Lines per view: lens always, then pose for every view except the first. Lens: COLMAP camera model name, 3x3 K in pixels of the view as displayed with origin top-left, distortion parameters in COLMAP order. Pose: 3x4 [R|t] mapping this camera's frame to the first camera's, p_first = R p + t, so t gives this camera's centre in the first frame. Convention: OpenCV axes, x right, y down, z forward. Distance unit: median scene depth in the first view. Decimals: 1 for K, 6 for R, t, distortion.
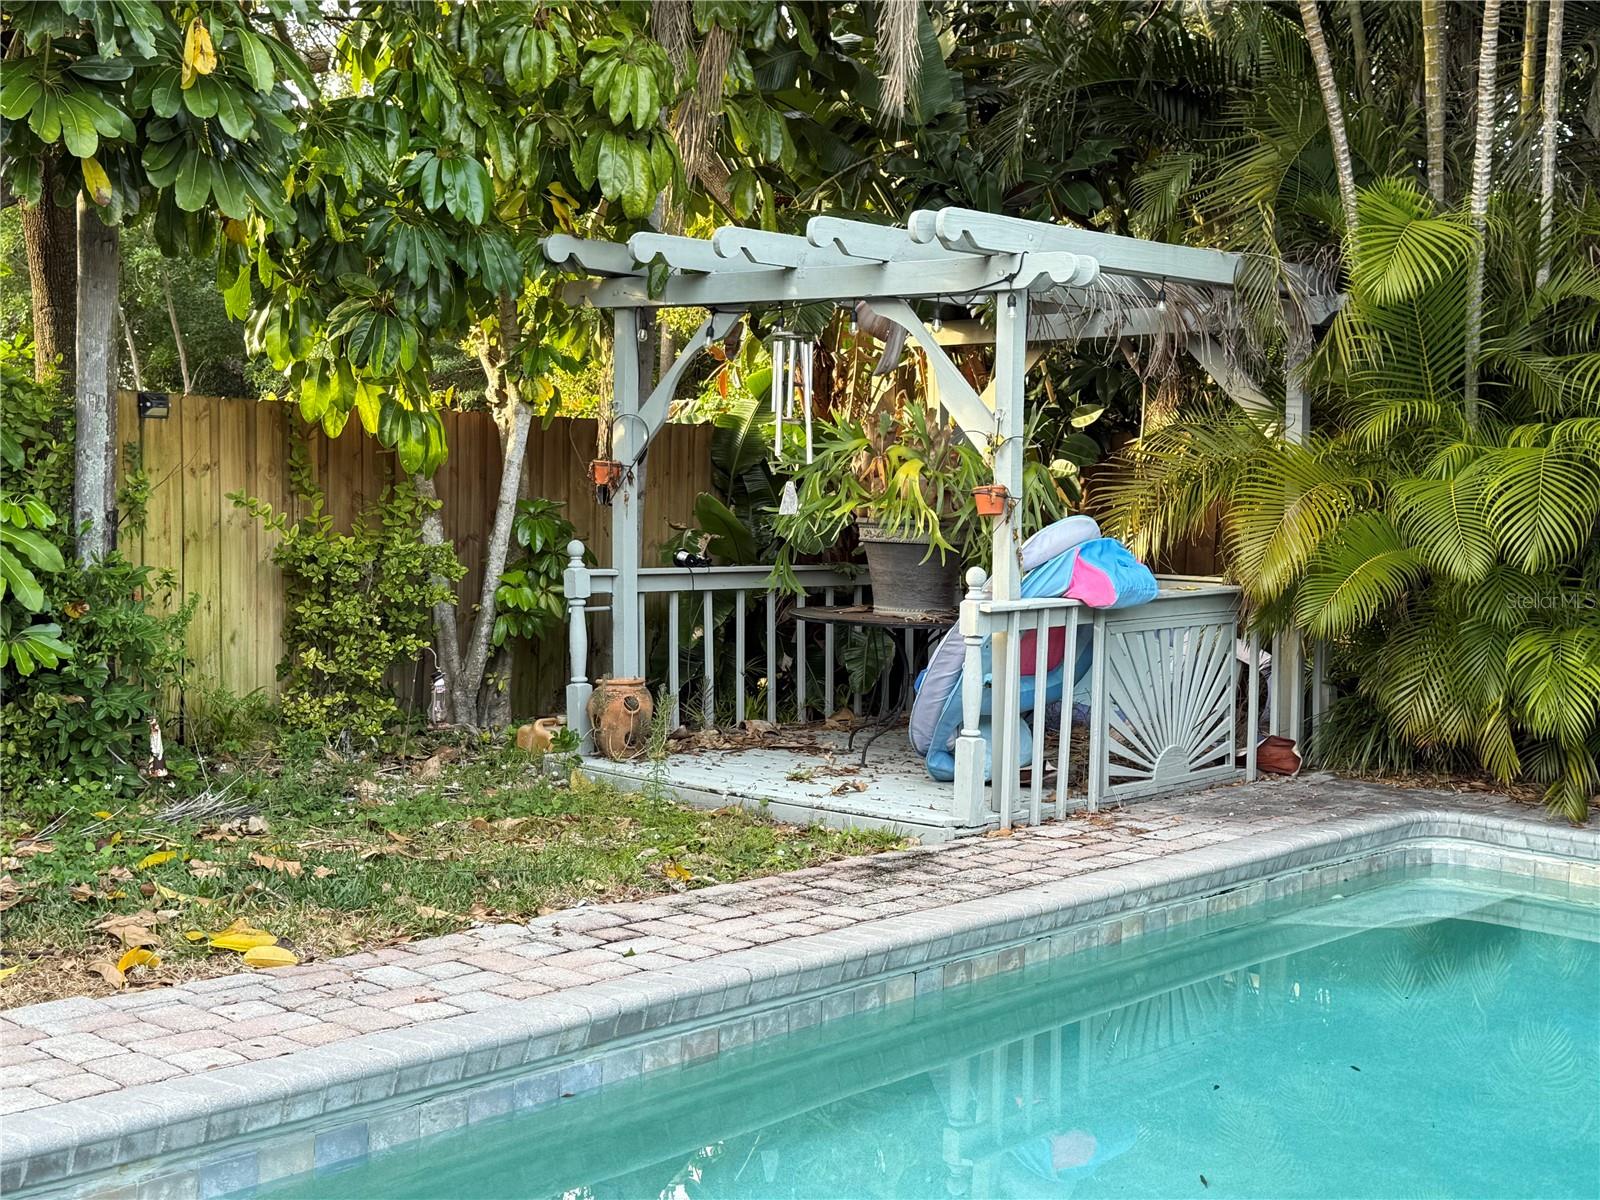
lens RADIAL K [[2015.4, 0, 803.1], [0, 2015.4, 631.9], [0, 0, 1]] dist [0.102055, -0.051080]
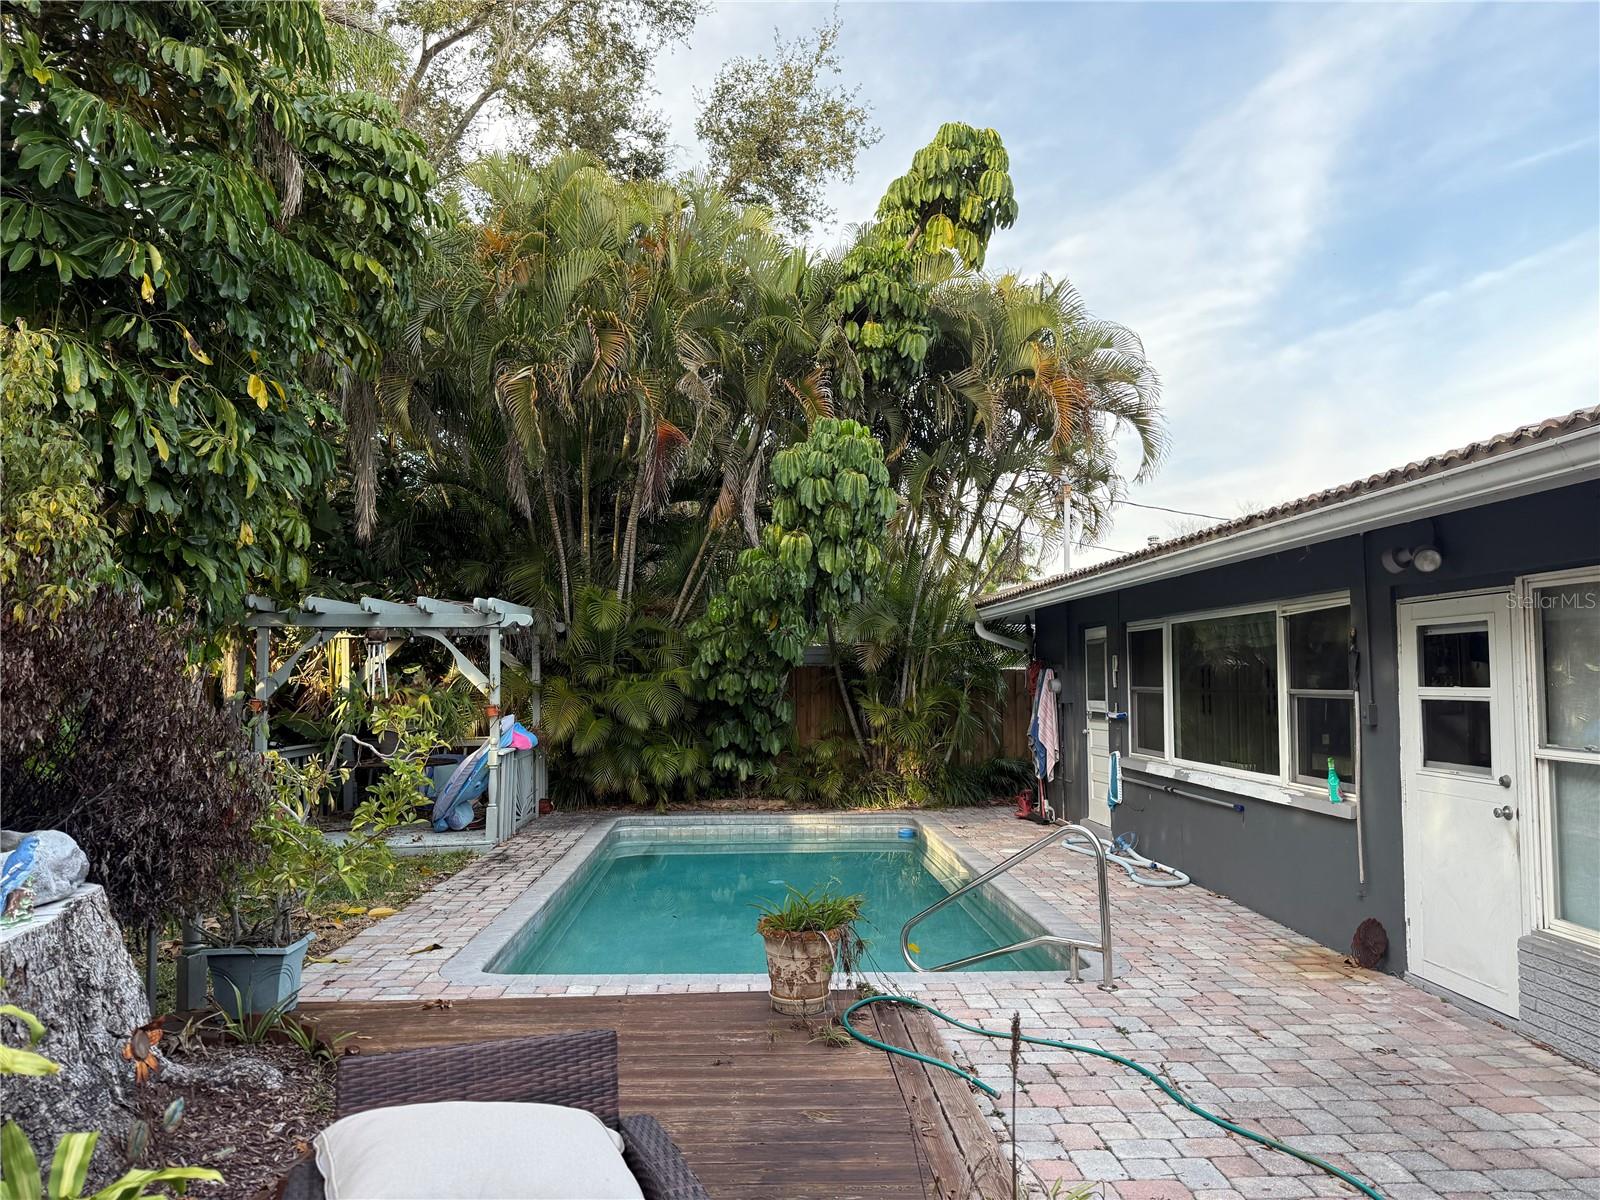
lens RADIAL K [[1104.7, 0, 800.0], [0, 1104.7, 600.0], [0, 0, 1]] dist [-0.001106, -0.008636]
pose [[0.696826, 0.022876, 0.716875, -0.582130], [0.081027, 0.990582, -0.110371, -0.016144], [-0.712648, 0.134996, 0.688410, -0.222704]]
